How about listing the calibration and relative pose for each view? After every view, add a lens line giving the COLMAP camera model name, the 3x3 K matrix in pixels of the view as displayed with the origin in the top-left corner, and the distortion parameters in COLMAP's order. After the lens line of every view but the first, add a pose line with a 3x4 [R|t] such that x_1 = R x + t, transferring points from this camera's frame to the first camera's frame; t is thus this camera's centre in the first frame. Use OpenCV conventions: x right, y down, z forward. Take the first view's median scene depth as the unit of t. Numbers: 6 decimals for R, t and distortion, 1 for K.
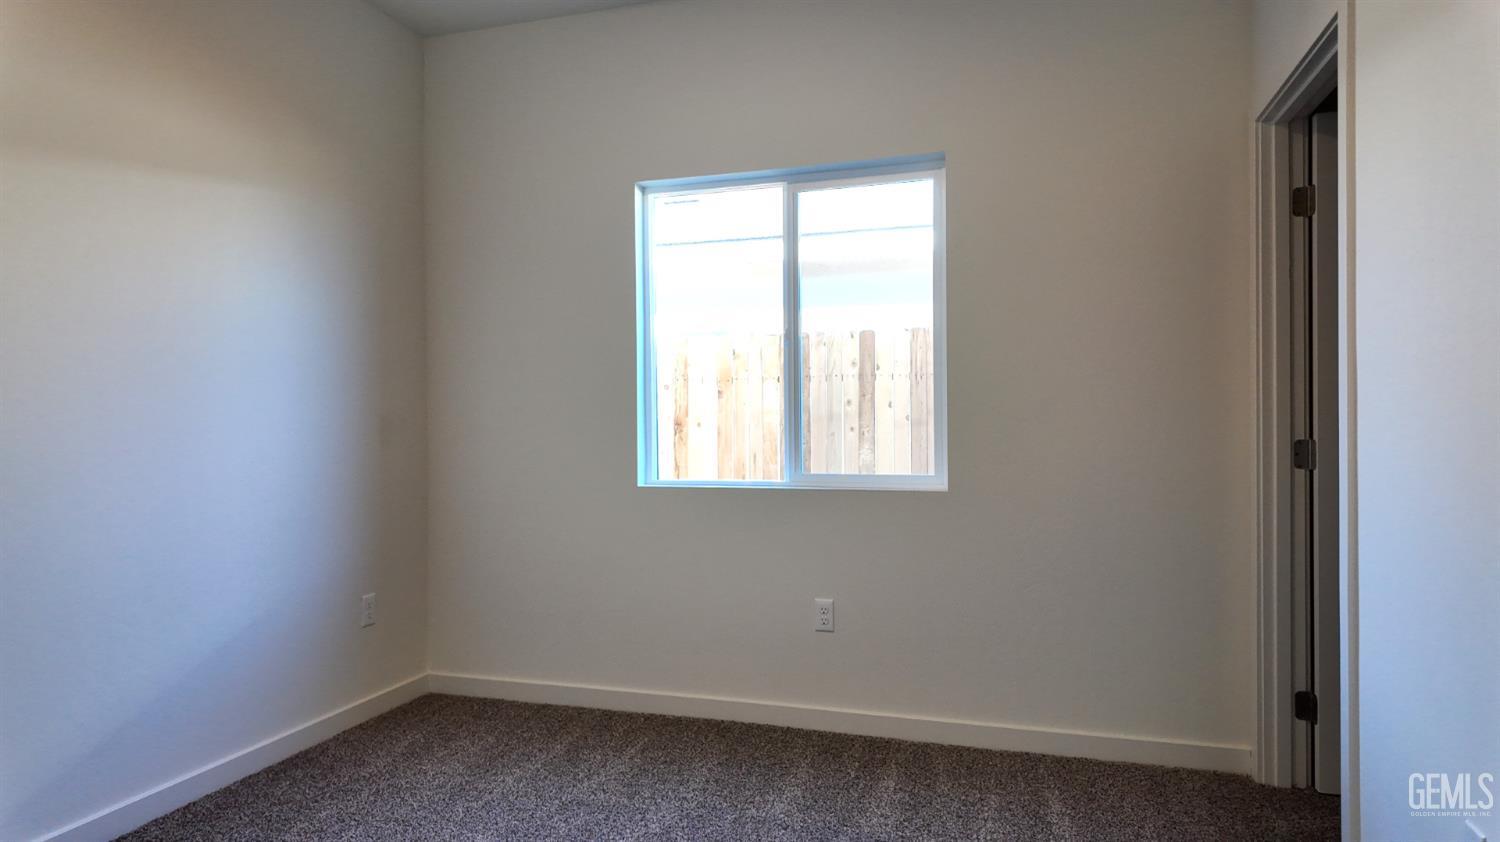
lens RADIAL K [[899.4, 0, 747.9], [0, 899.4, 417.2], [0, 0, 1]] dist [0.090110, -0.001209]
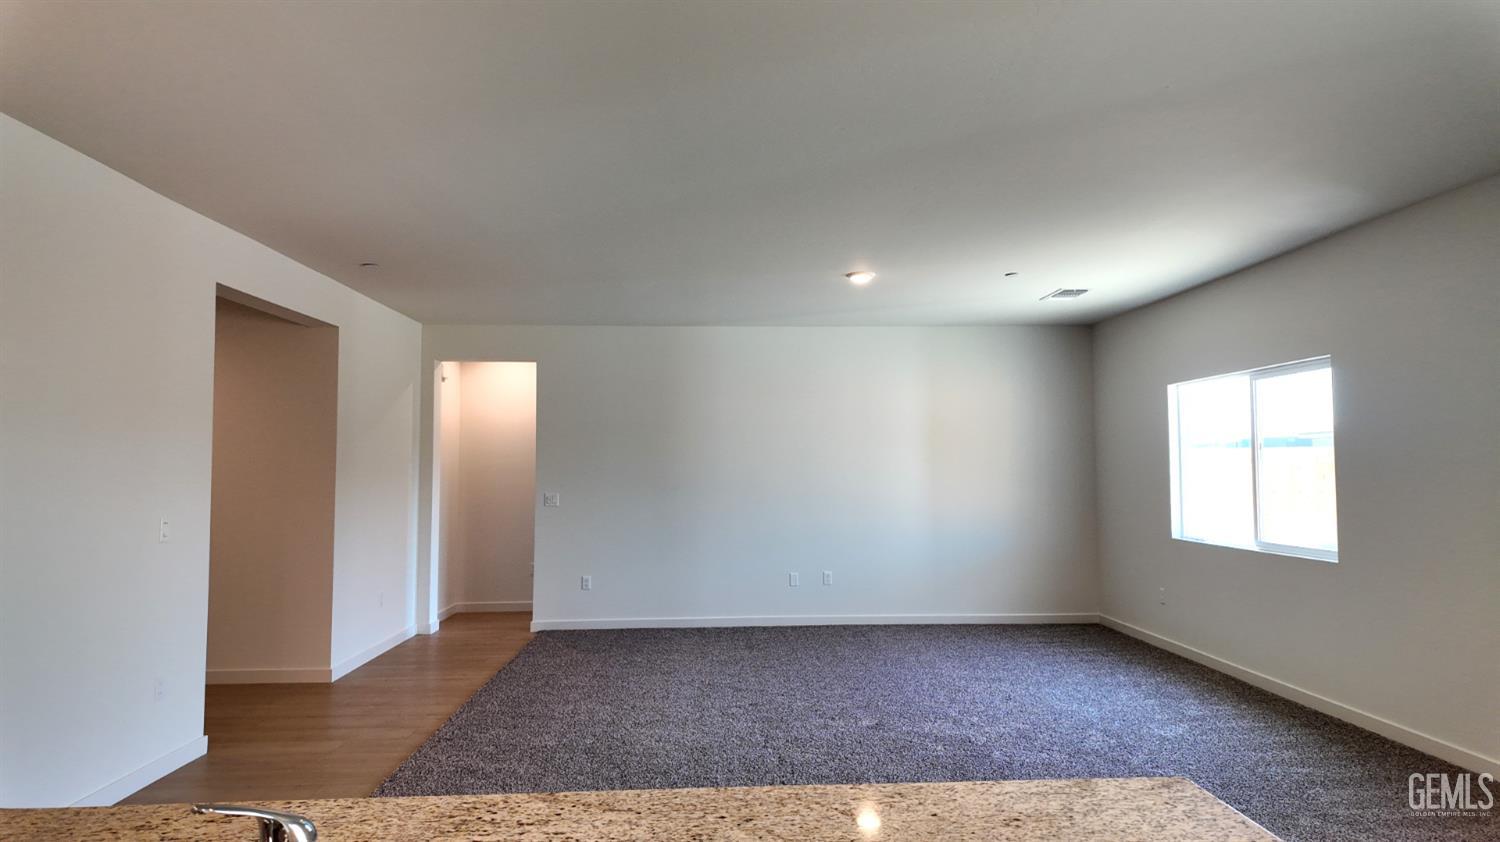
lens RADIAL K [[899.4, 0, 747.9], [0, 899.4, 417.2], [0, 0, 1]] dist [0.090110, -0.001209]
pose [[0.361045, -0.031354, -0.932021, 1.385054], [-0.016210, 0.999073, -0.039889, -0.089930], [0.932407, 0.029510, 0.360202, -0.575658]]
